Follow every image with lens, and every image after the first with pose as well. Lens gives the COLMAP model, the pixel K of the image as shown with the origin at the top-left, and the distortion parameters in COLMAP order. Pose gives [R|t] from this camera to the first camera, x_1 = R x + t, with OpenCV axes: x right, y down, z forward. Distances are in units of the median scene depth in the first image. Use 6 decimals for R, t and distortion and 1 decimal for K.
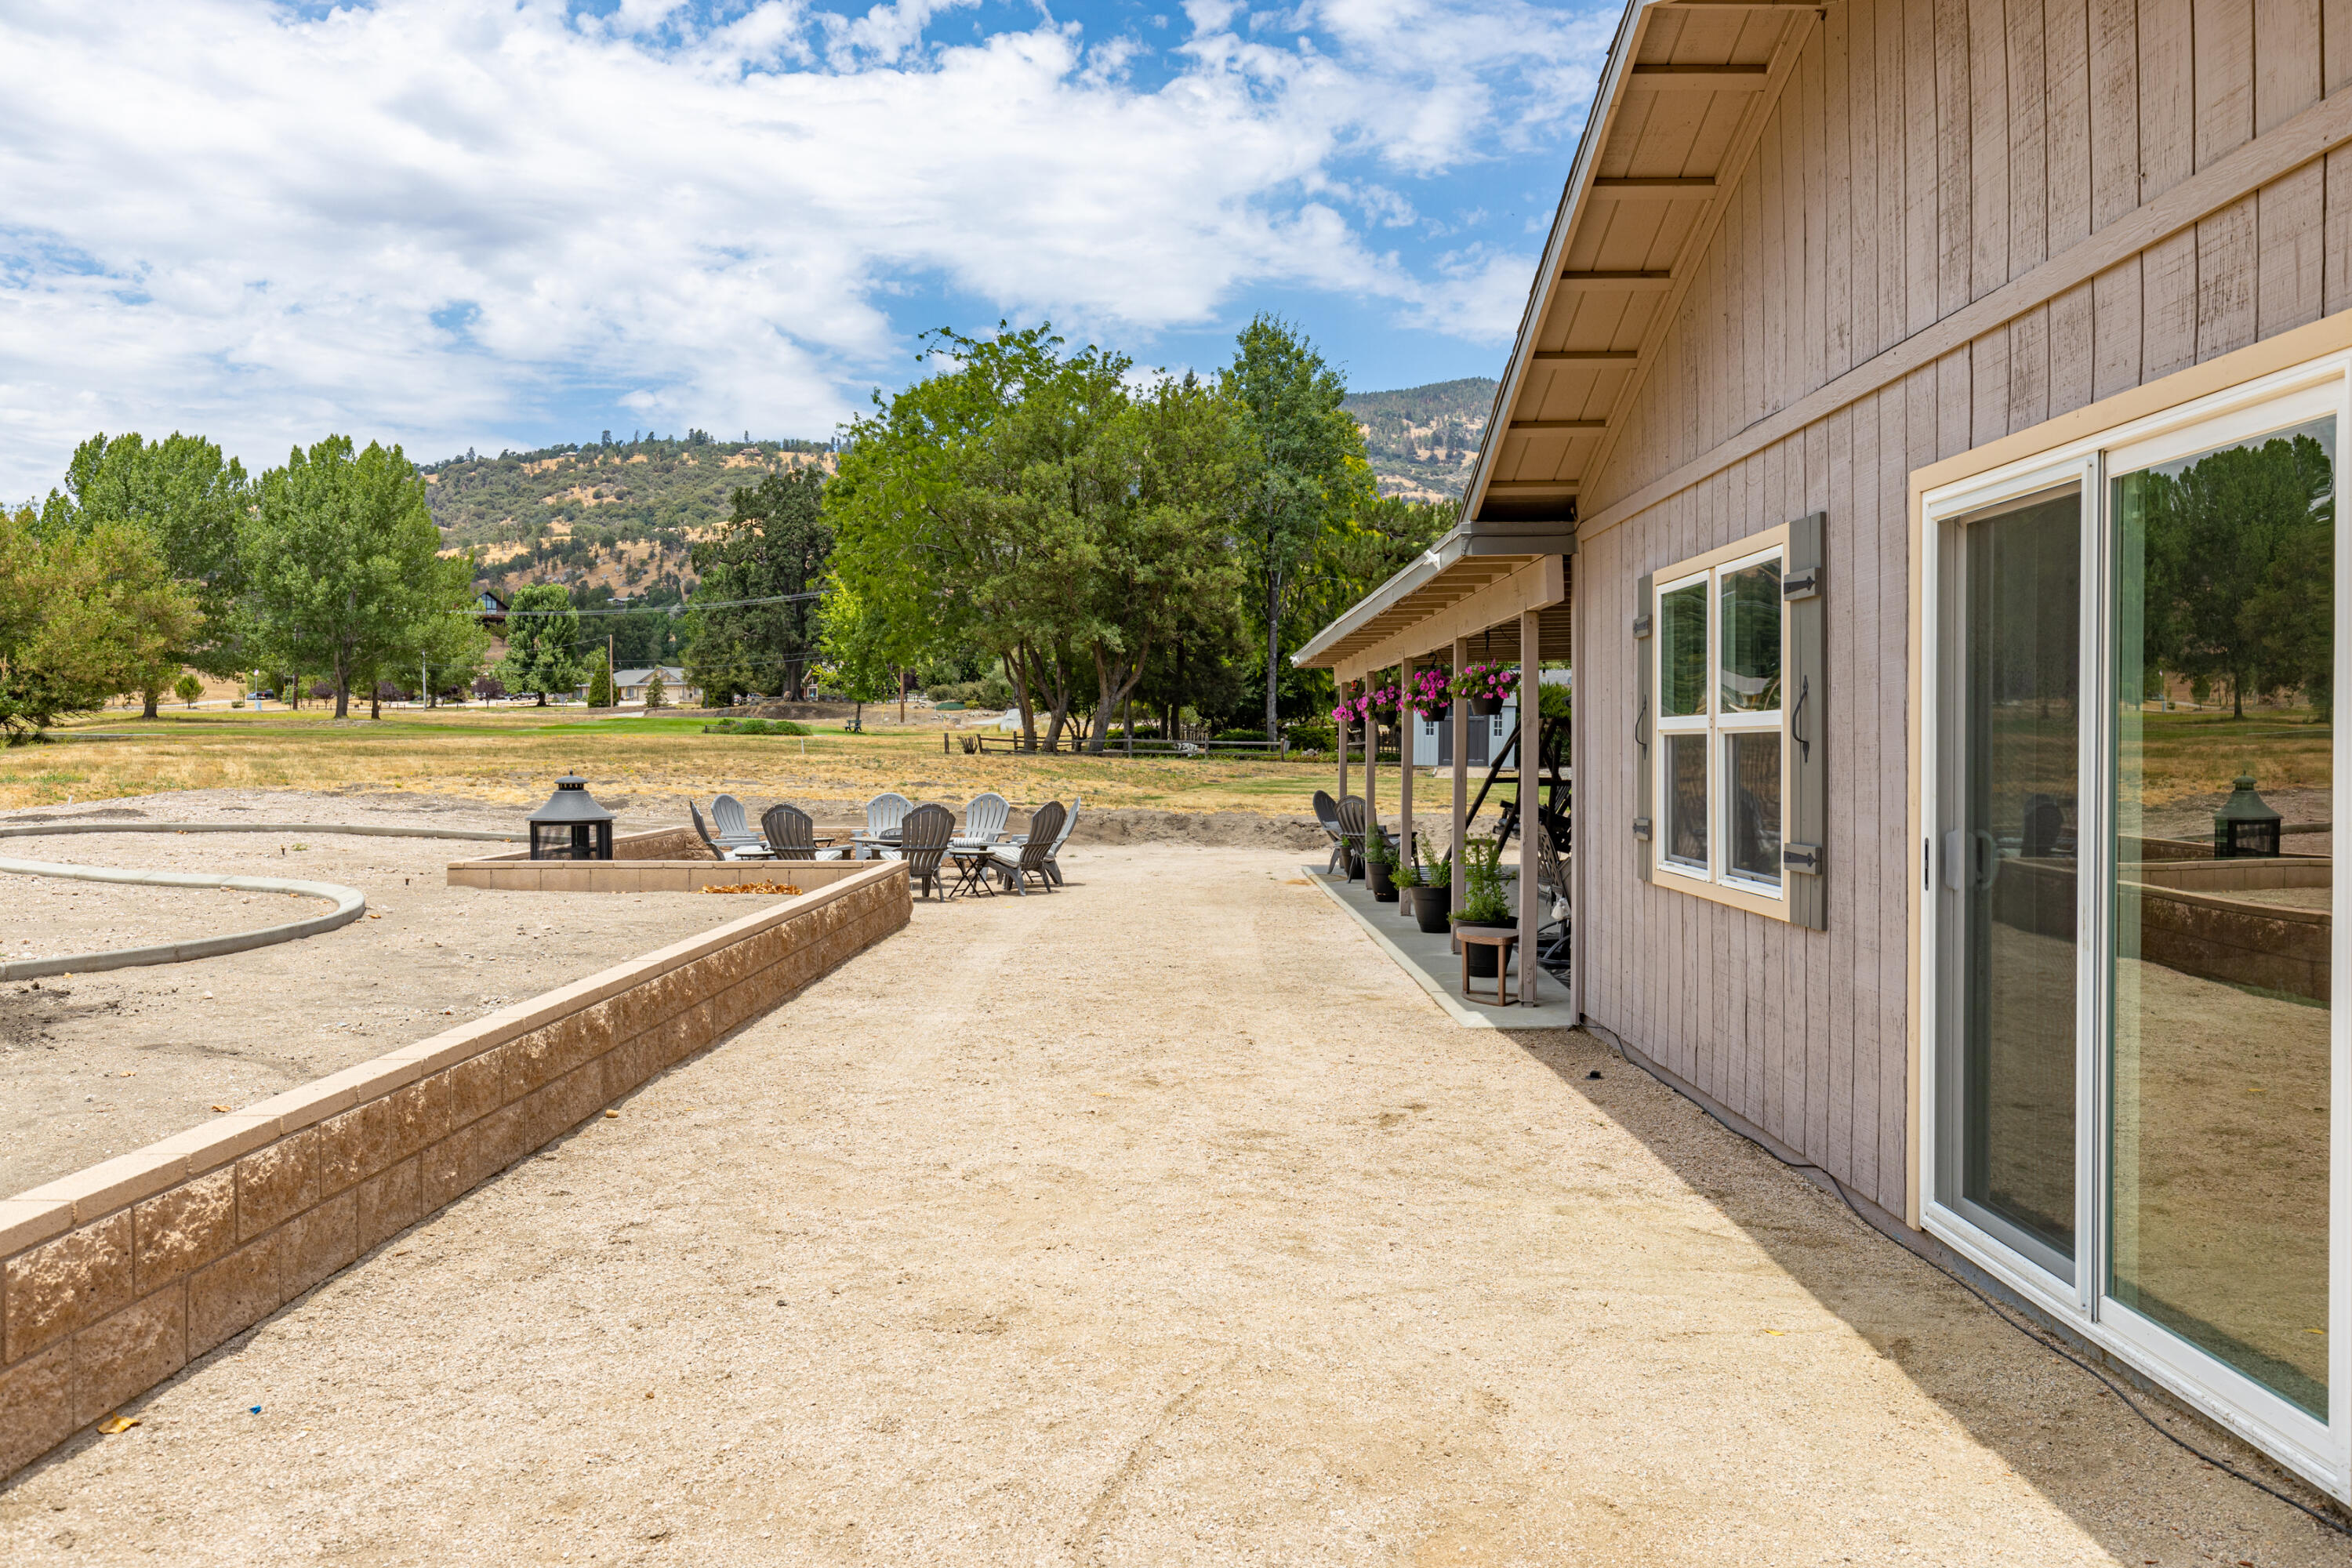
lens RADIAL K [[1770.2, 0, 1182.0], [0, 1770.2, 761.9], [0, 0, 1]] dist [0.000228, -0.005496]
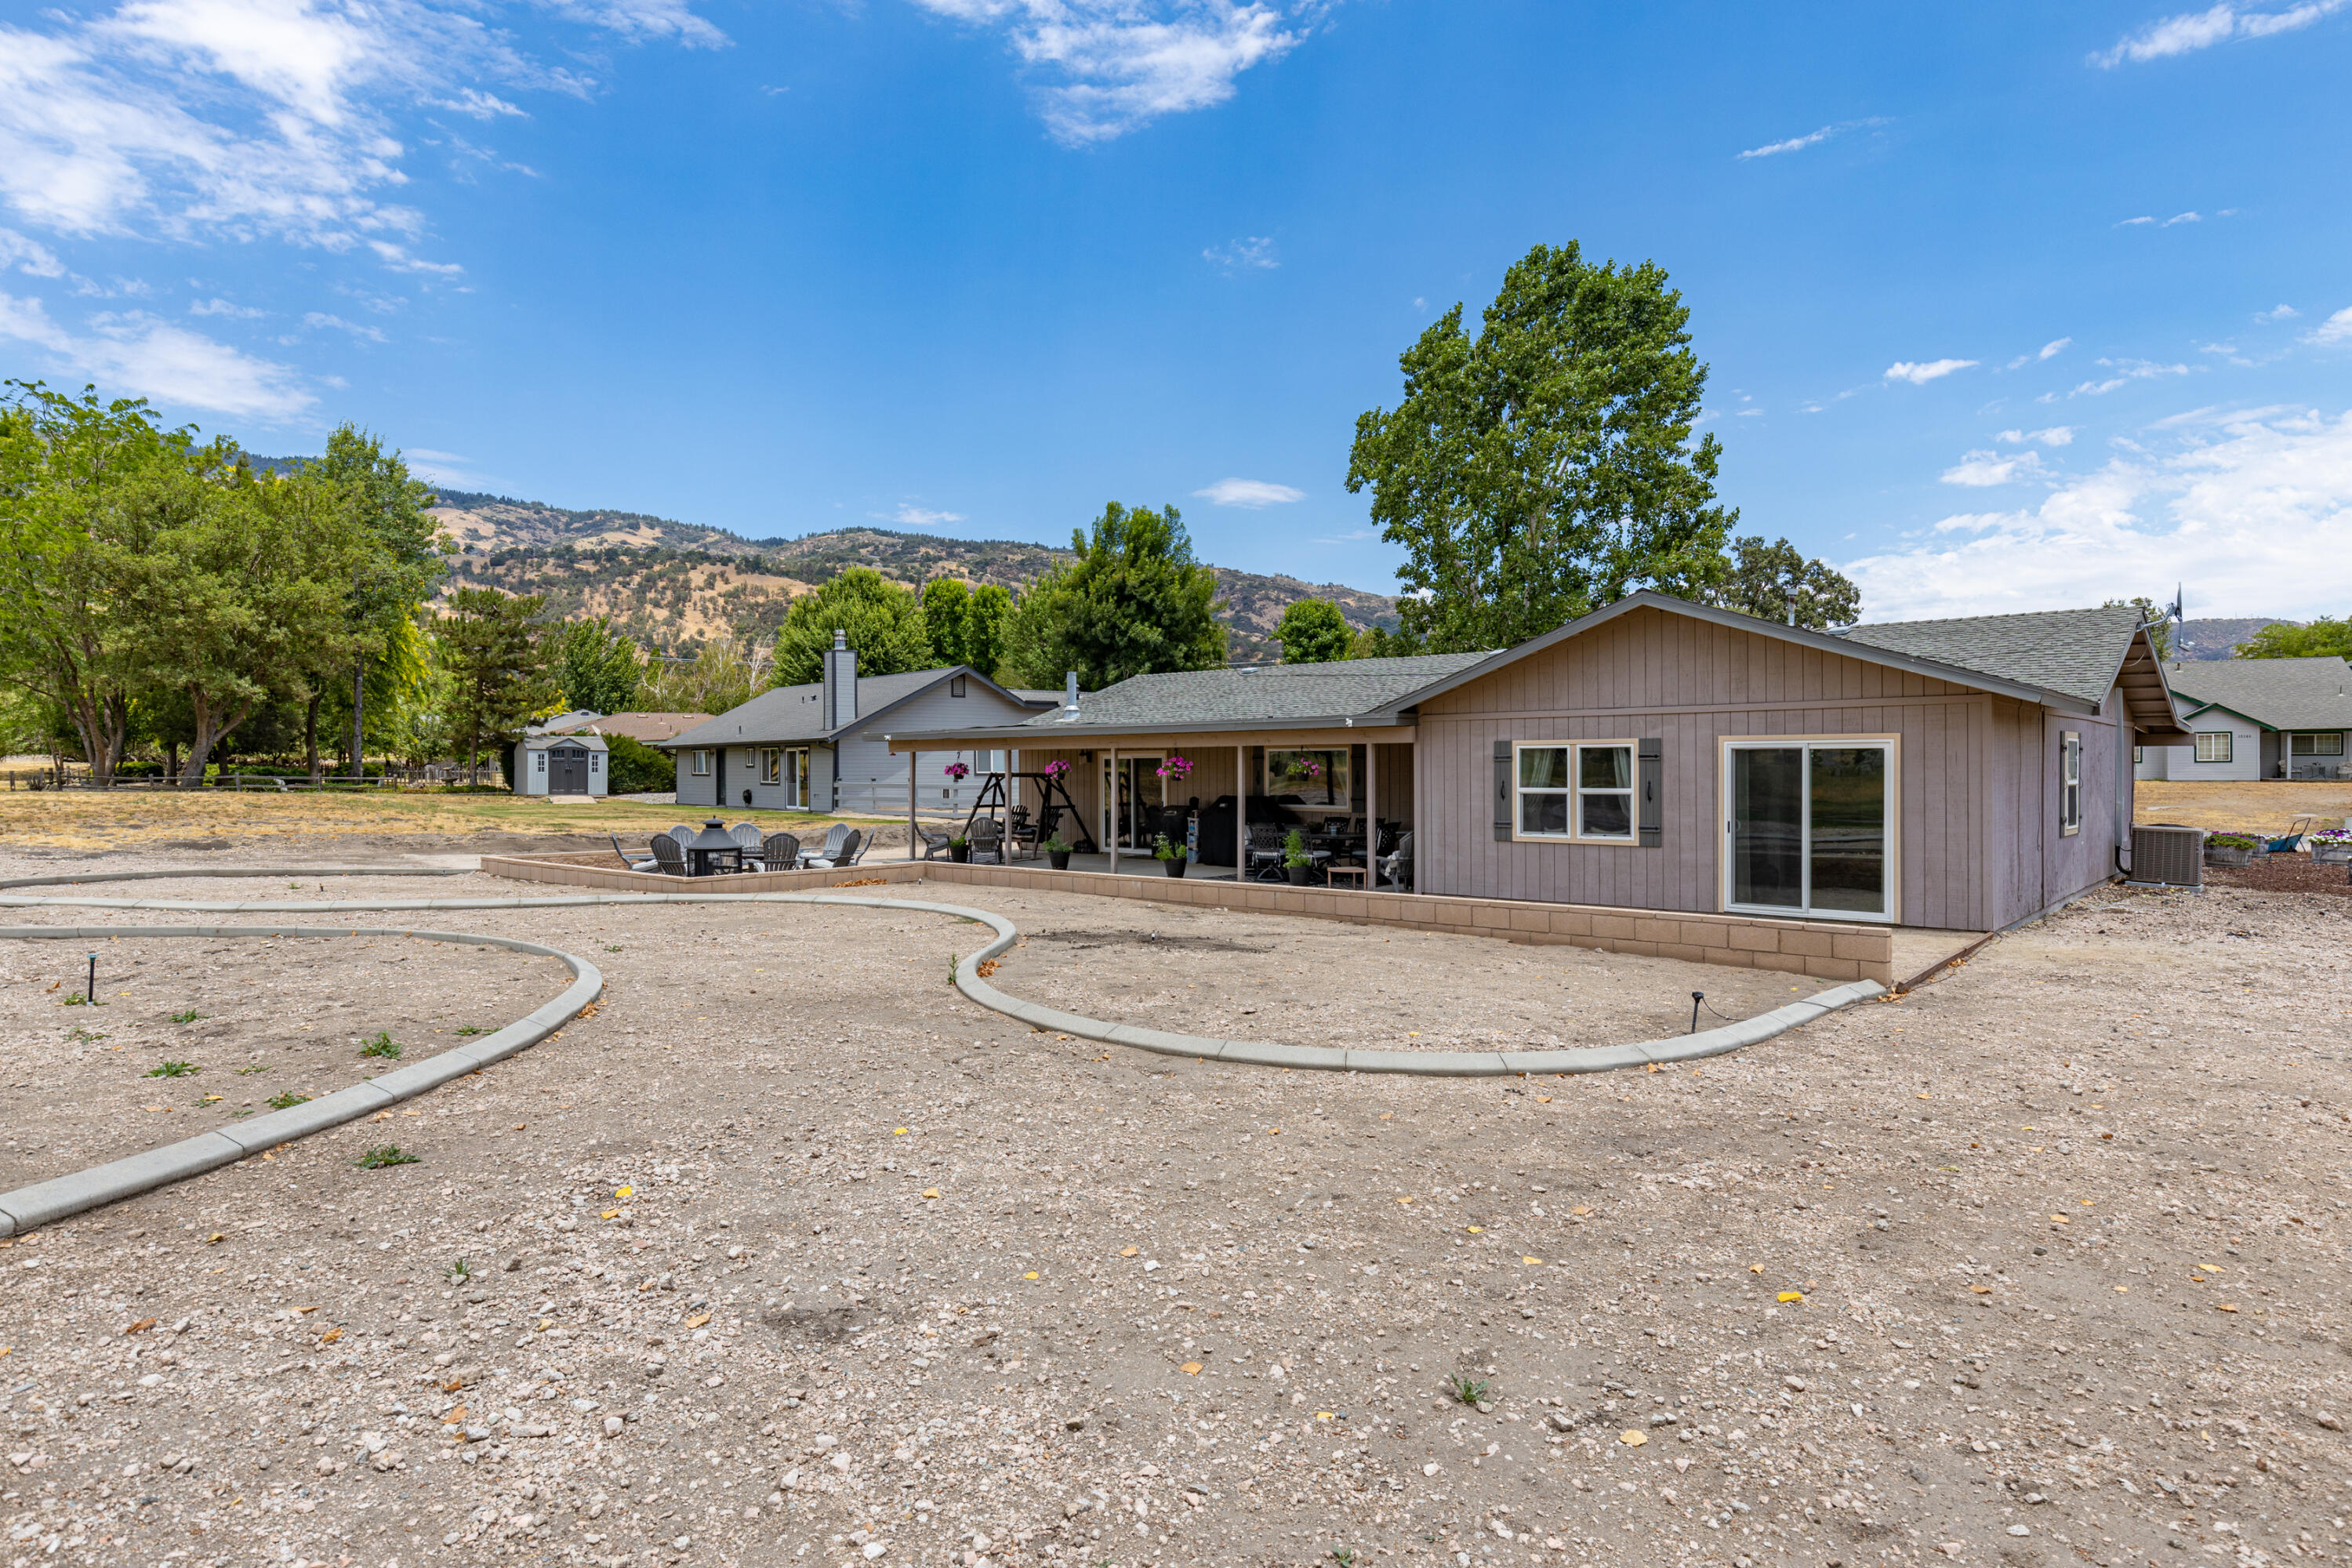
lens RADIAL K [[1301.5, 0, 1176.0], [0, 1301.5, 784.0], [0, 0, 1]] dist [0.000389, -0.028359]
pose [[0.658157, -0.008046, 0.752838, -0.232299], [0.007292, 0.999964, 0.004313, -0.005971], [-0.752845, 0.002651, 0.658192, -0.005709]]
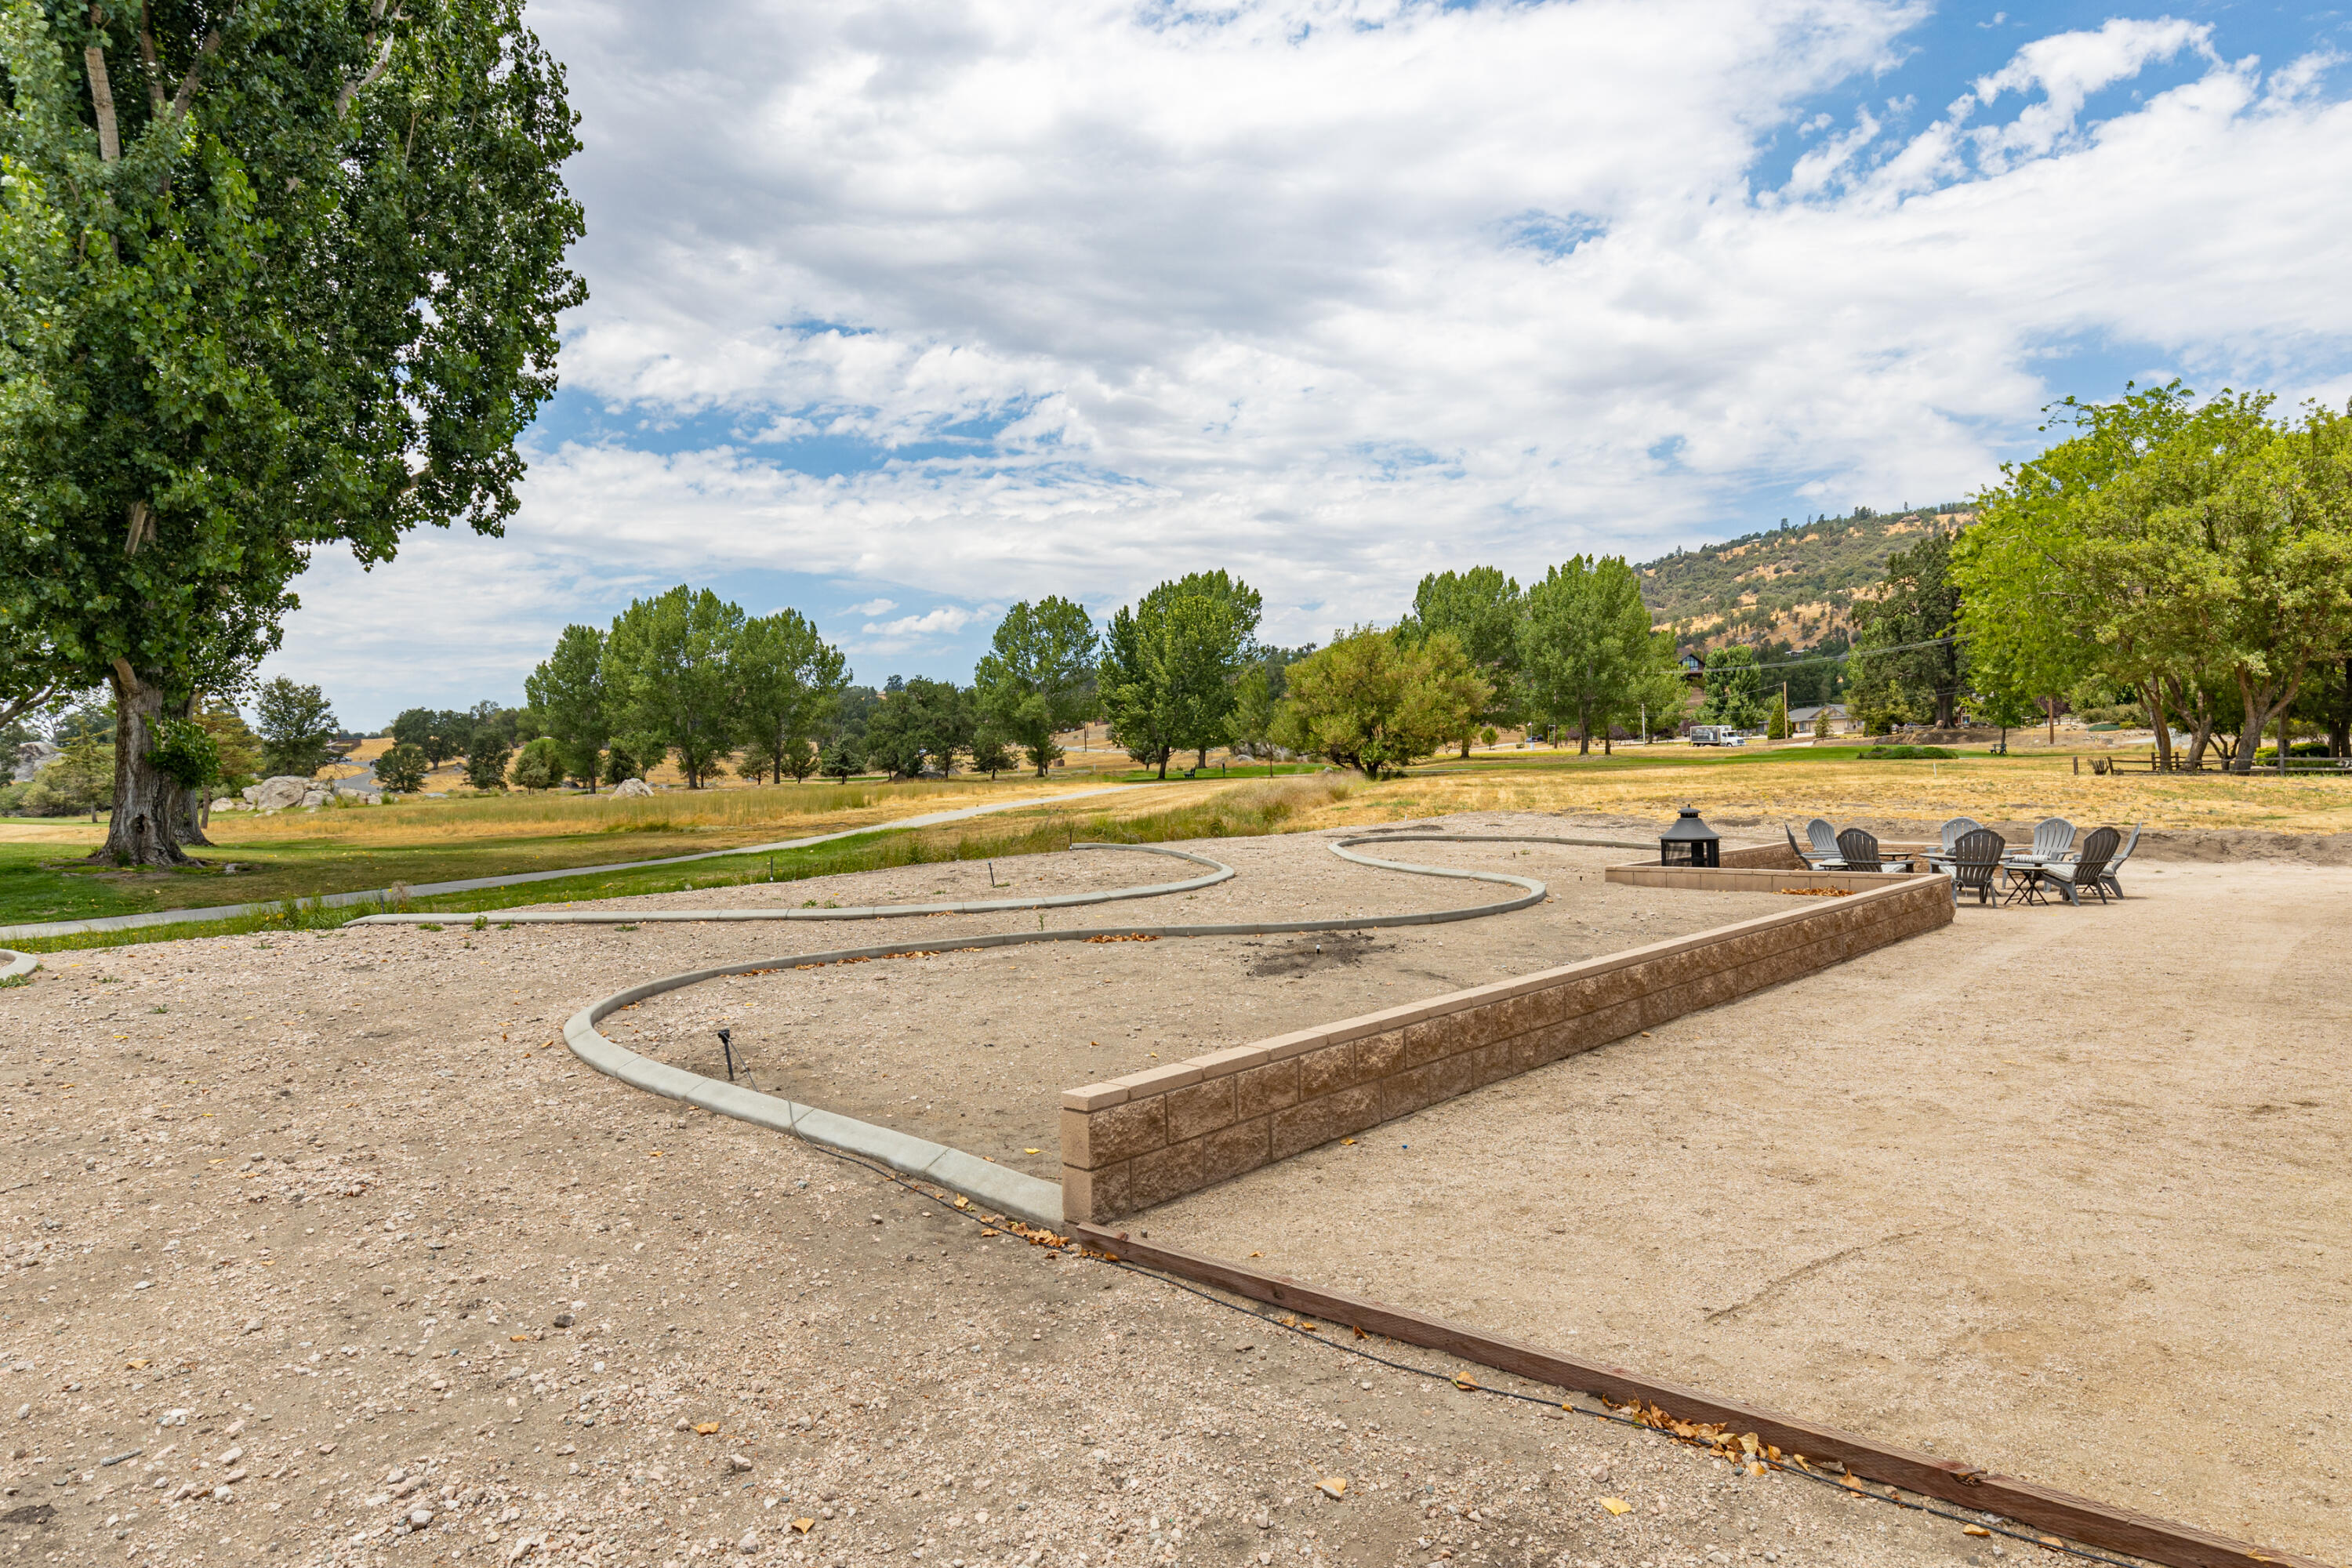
lens RADIAL K [[1350.1, 0, 1189.5], [0, 1350.1, 787.9], [0, 0, 1]] dist [-0.003128, -0.000074]
pose [[0.743270, -0.011778, -0.668887, 0.021708], [0.014771, 0.999890, -0.001193, -0.003307], [0.668828, -0.008994, 0.743363, -0.020834]]
